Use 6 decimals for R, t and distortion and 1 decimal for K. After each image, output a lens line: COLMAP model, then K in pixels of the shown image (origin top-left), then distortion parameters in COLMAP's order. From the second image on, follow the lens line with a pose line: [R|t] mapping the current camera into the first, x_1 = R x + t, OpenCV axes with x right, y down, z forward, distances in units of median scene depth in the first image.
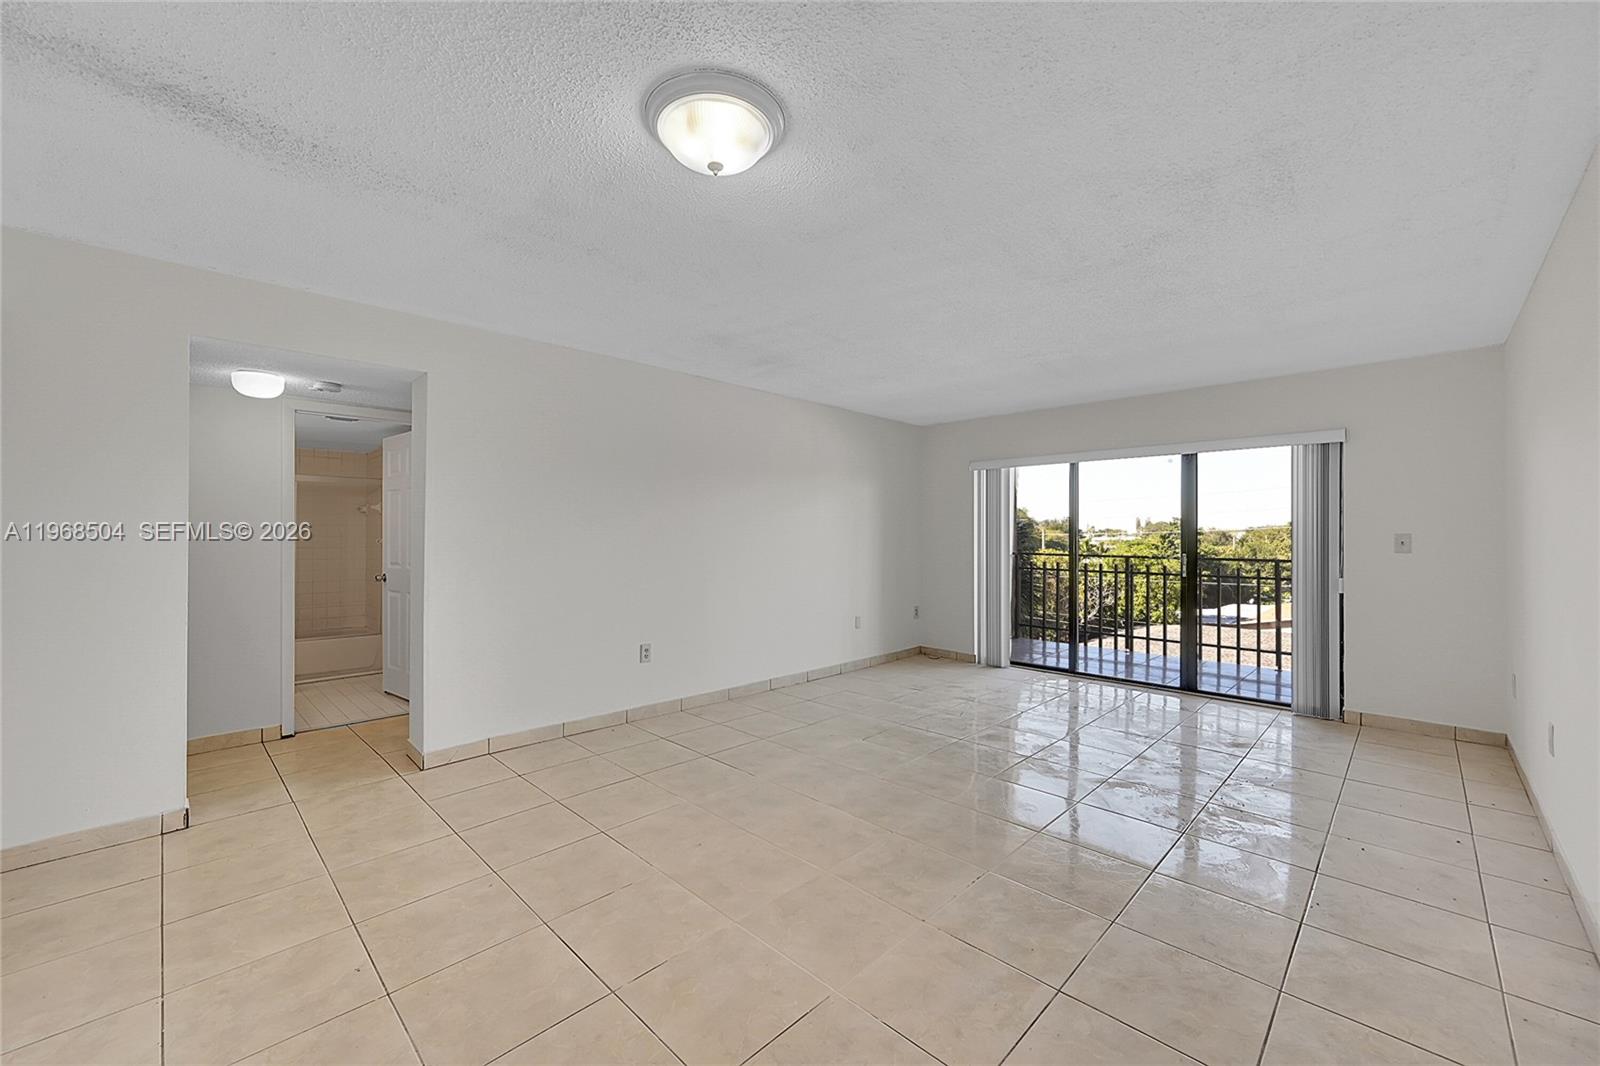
lens RADIAL K [[632.8, 0, 791.2], [0, 632.8, 527.5], [0, 0, 1]] dist [0.001252, 0.000322]
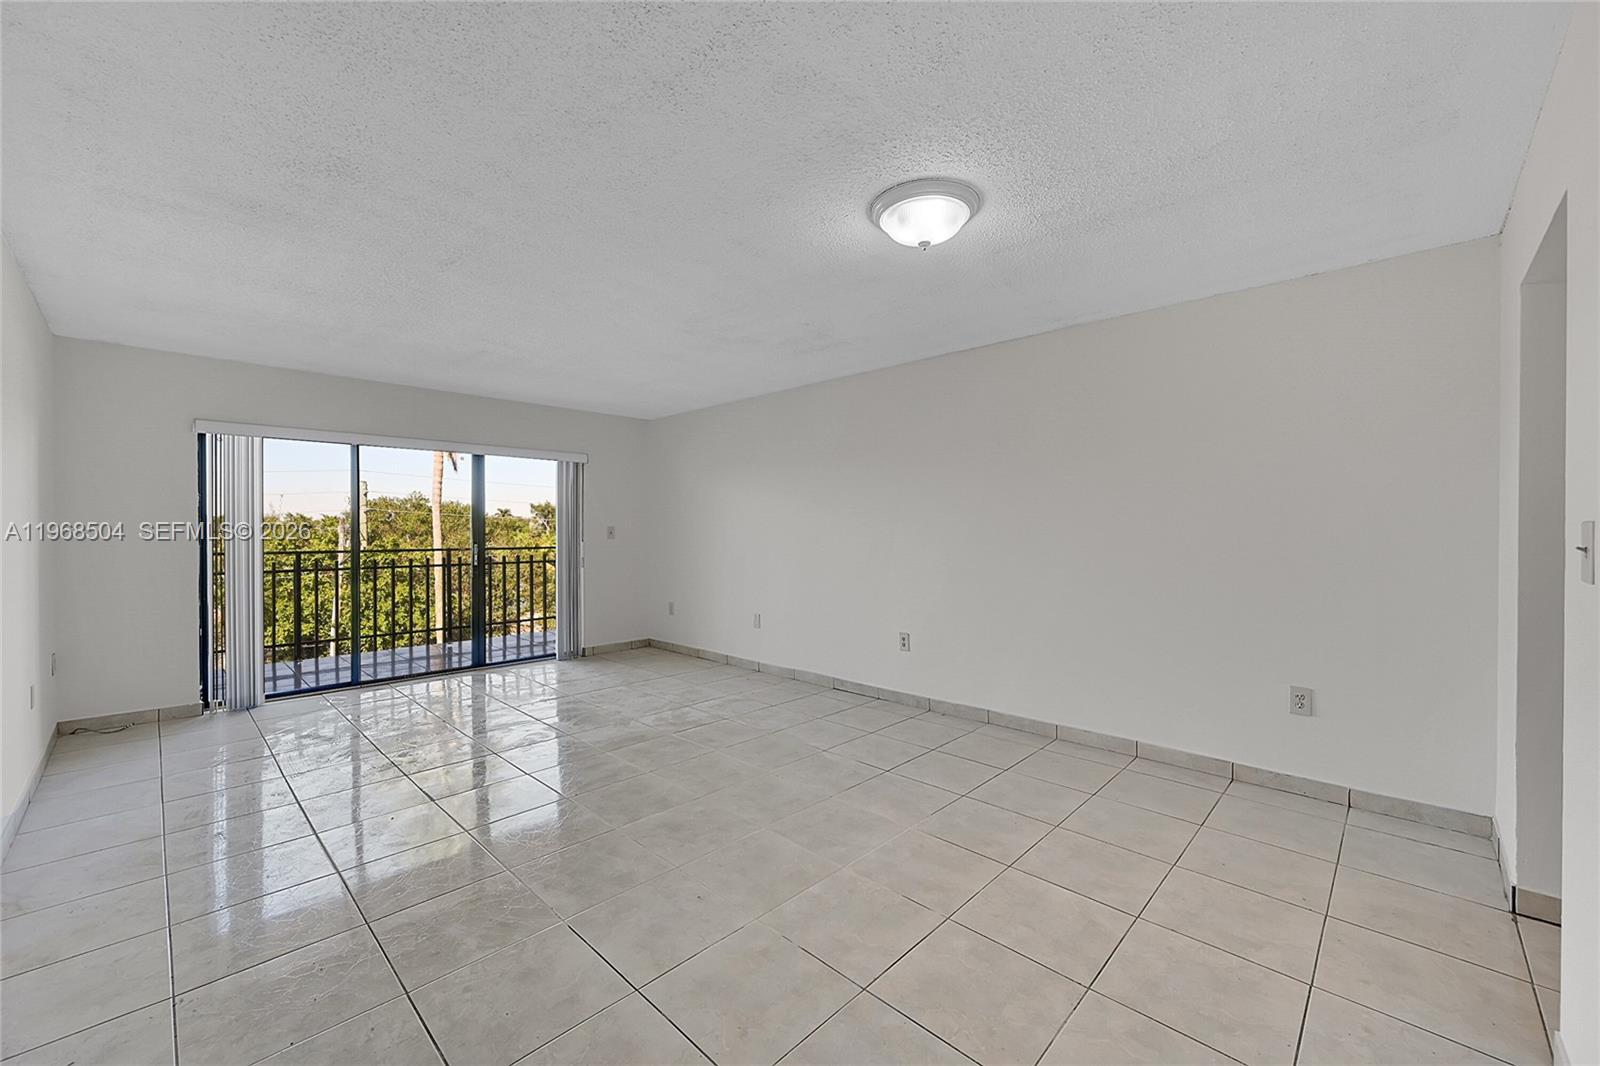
lens RADIAL K [[632.8, 0, 797.1], [0, 632.8, 540.6], [0, 0, 1]] dist [0.001252, 0.000322]
pose [[-0.010920, -0.022423, 0.999689, -0.496320], [-0.011430, 0.999686, 0.022298, 0.002922], [-0.999875, -0.011183, -0.011173, 0.449048]]
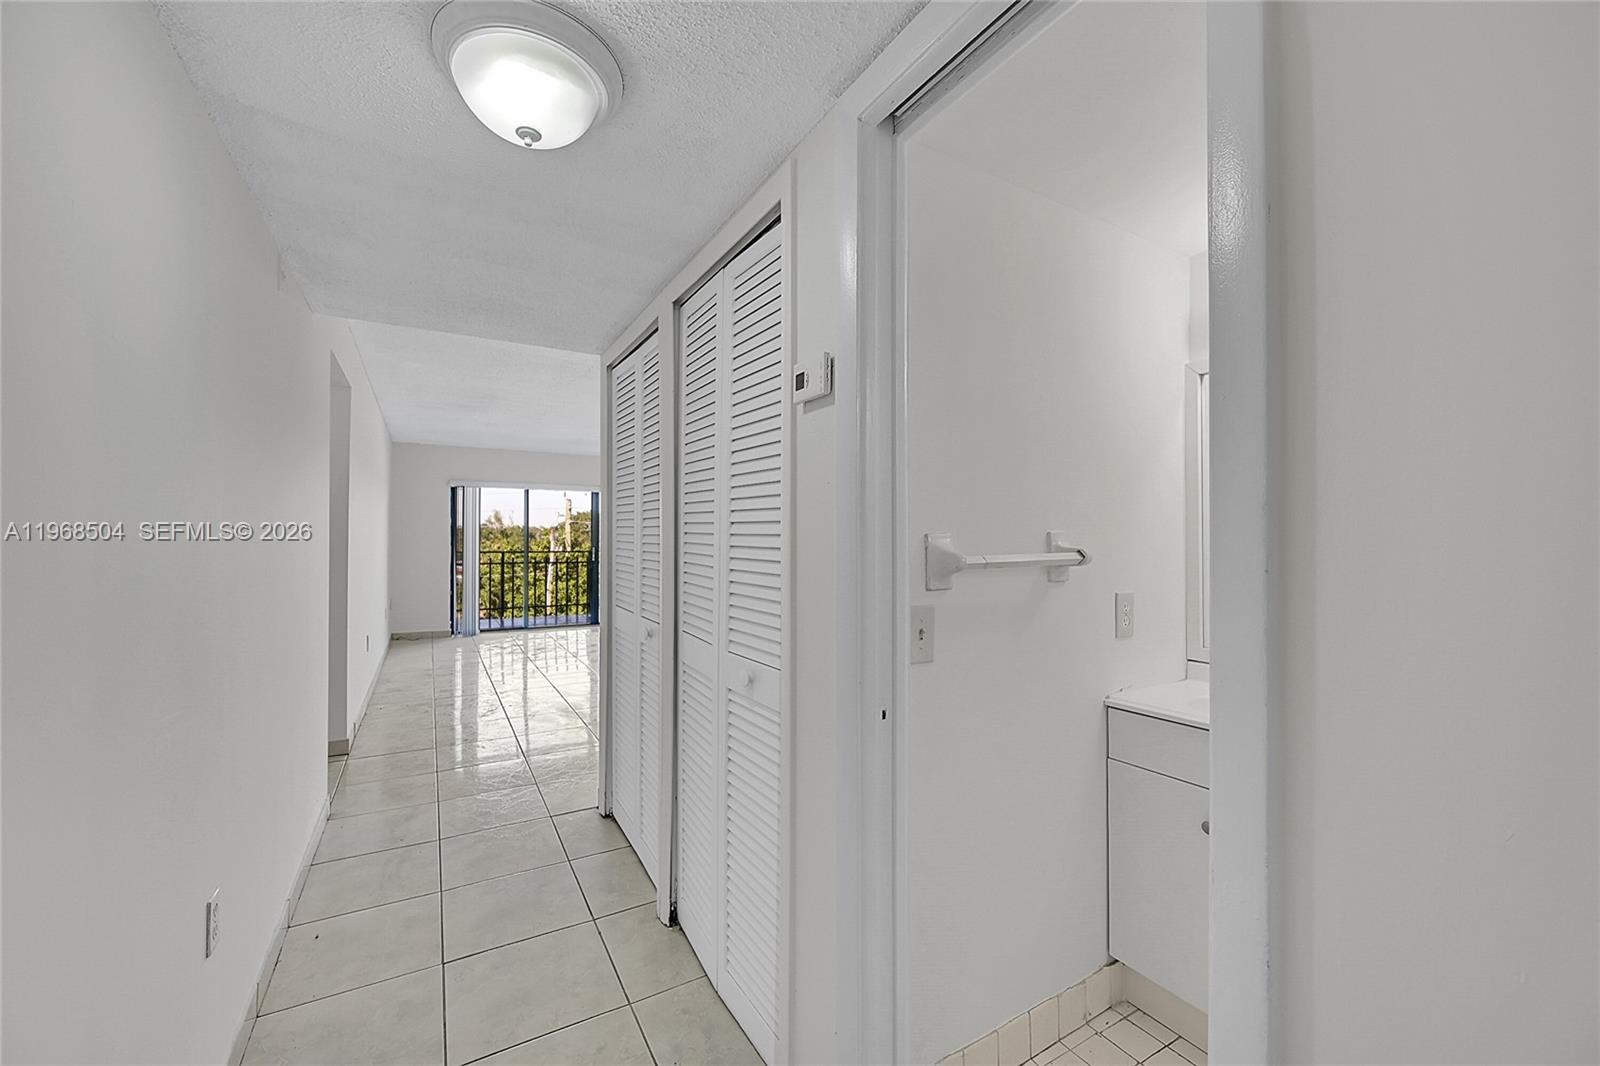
lens RADIAL K [[632.8, 0, 798.5], [0, 632.8, 527.1], [0, 0, 1]] dist [0.001252, 0.000322]
pose [[0.254434, 0.014020, 0.966988, -0.962123], [-0.014296, 0.999840, -0.010735, -0.005494], [-0.966984, -0.011092, 0.254594, -0.011918]]
